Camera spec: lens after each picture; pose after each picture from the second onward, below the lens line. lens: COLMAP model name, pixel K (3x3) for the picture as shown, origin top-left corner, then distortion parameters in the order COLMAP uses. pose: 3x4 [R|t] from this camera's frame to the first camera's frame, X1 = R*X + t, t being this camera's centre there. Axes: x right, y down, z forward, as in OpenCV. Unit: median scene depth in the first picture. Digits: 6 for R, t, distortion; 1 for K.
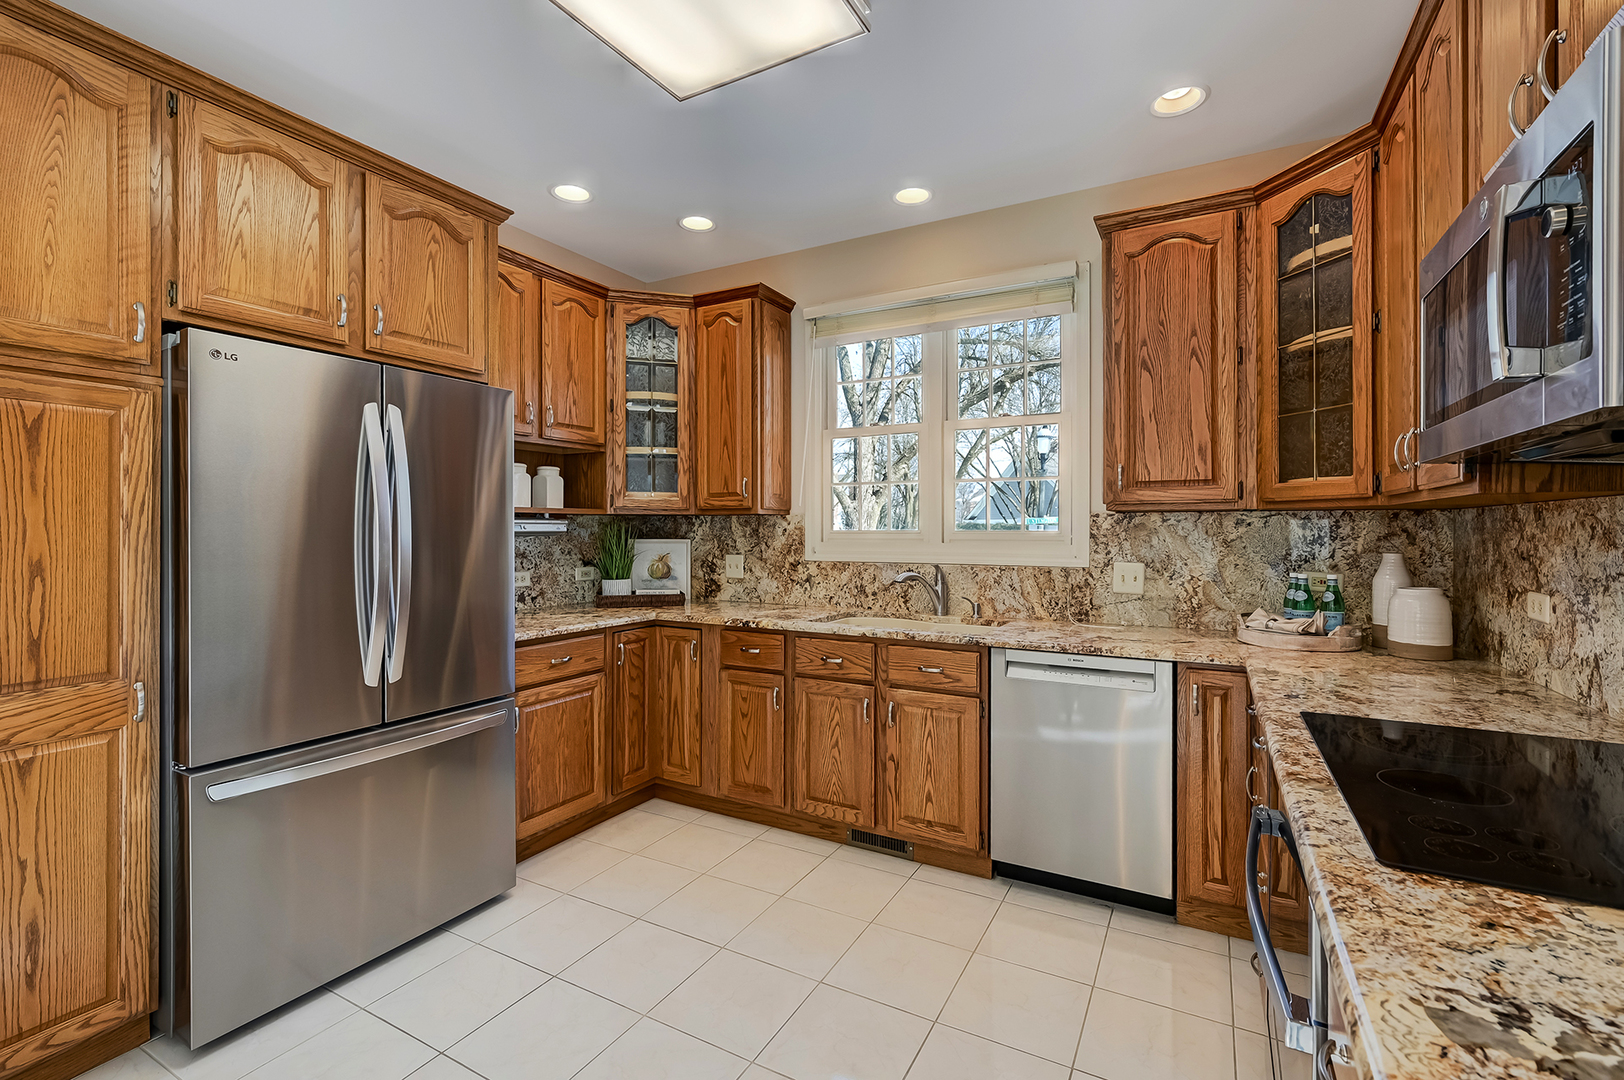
lens RADIAL K [[712.4, 0, 816.7], [0, 712.4, 528.6], [0, 0, 1]] dist [-0.009132, -0.000255]
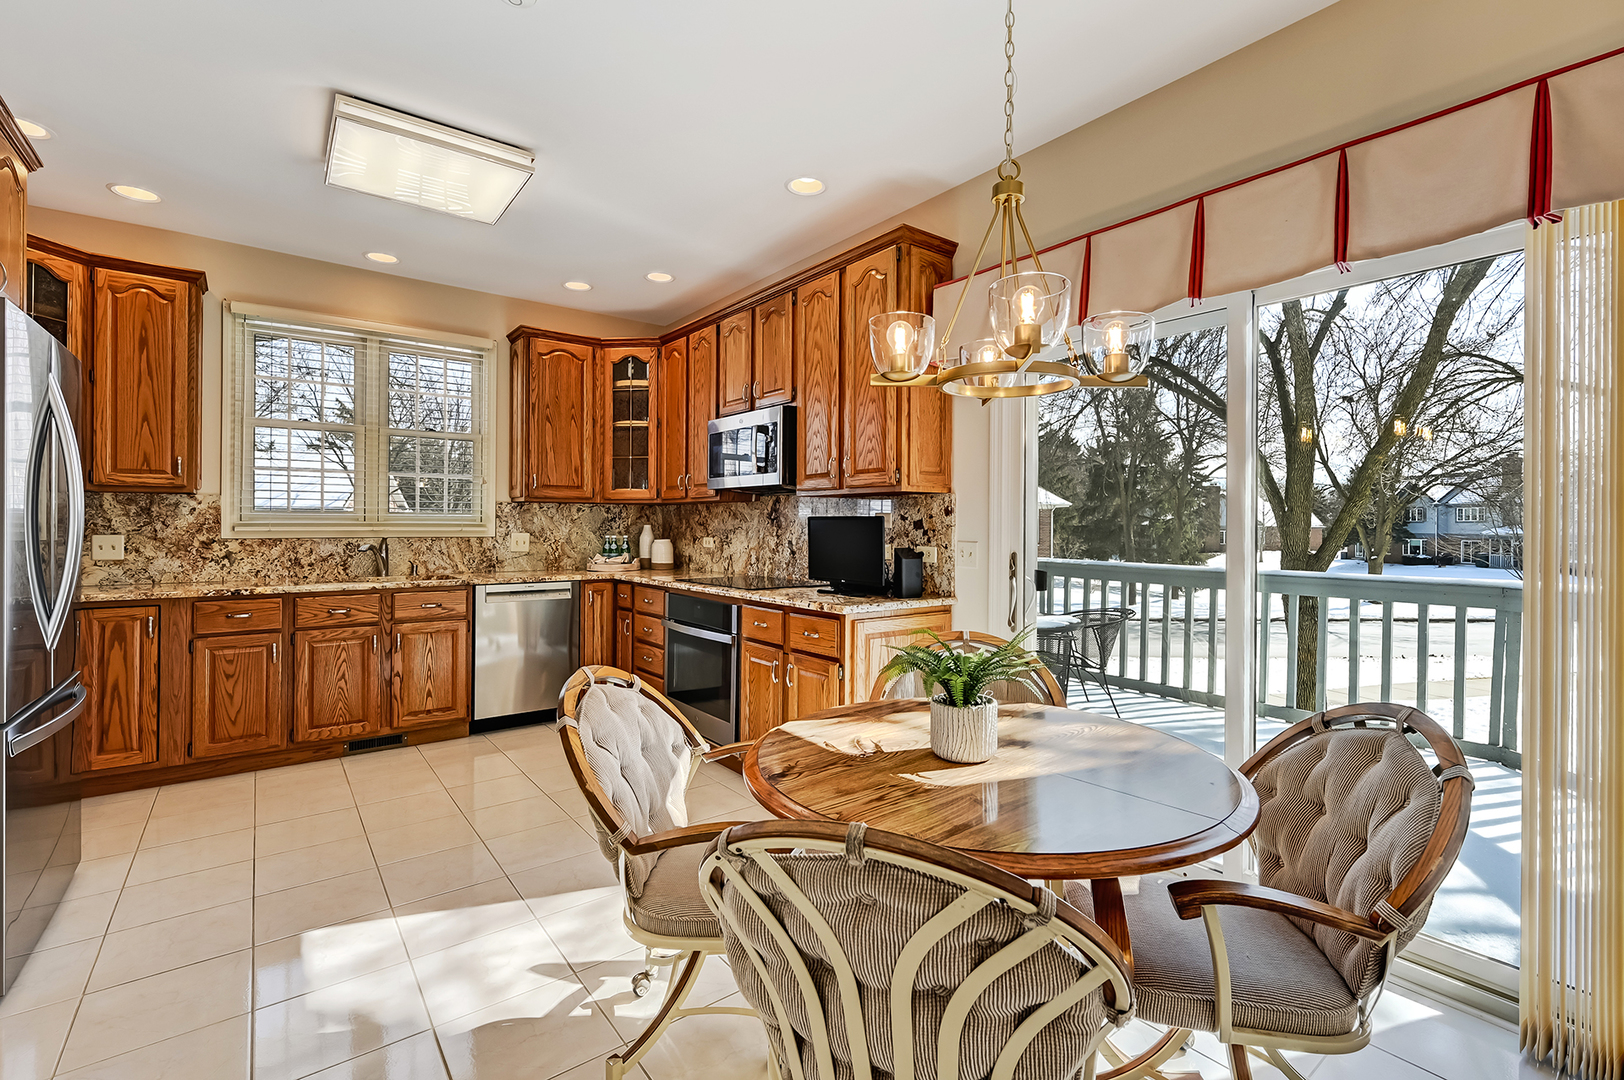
lens RADIAL K [[712.4, 0, 814.9], [0, 712.4, 529.8], [0, 0, 1]] dist [-0.009132, -0.000255]
pose [[0.407482, -0.005319, 0.913198, -0.766816], [-0.005719, 0.999949, 0.008377, 0.022578], [-0.913195, -0.008636, 0.407431, -0.283256]]
